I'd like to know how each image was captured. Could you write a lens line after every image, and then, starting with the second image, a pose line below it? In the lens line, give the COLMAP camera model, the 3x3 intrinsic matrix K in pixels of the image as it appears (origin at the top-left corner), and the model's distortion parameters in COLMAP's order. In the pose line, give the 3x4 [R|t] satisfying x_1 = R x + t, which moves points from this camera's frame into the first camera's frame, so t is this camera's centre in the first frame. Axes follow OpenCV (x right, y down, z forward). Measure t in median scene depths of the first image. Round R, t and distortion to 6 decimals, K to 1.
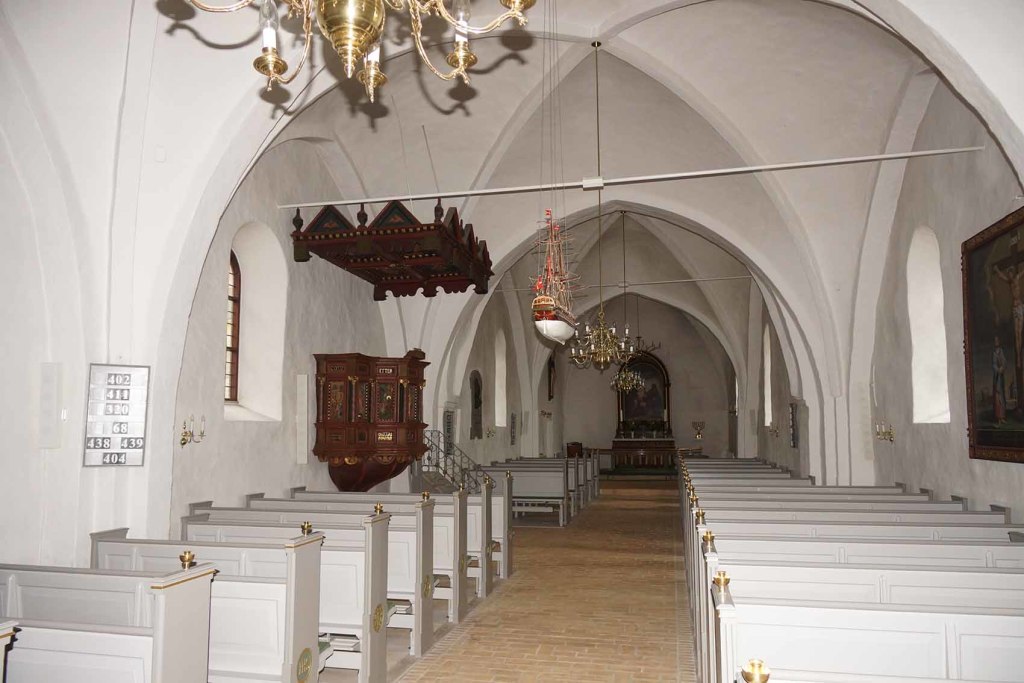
lens RADIAL K [[687.8, 0, 512.0], [0, 687.8, 341.5], [0, 0, 1]] dist [-0.057777, 0.002047]
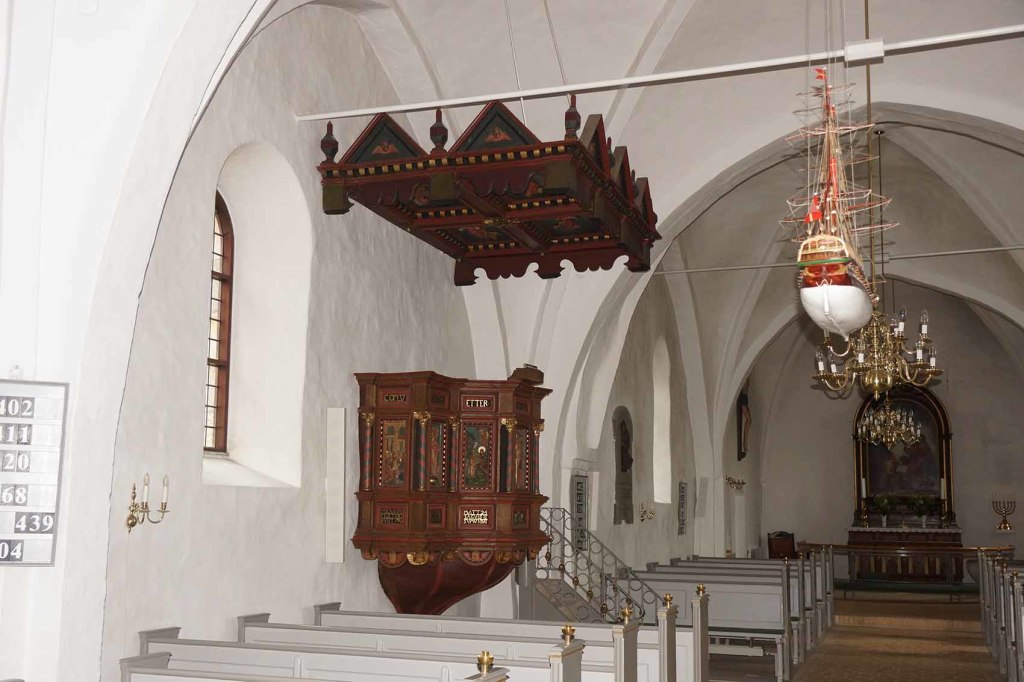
lens RADIAL K [[1084.2, 0, 512.0], [0, 1084.2, 341.0], [0, 0, 1]] dist [0.003003, -0.100789]
pose [[0.991085, -0.002297, -0.133213, -0.034576], [-0.000998, 0.999695, -0.024656, 0.013800], [0.133229, 0.024569, 0.990781, 0.102861]]
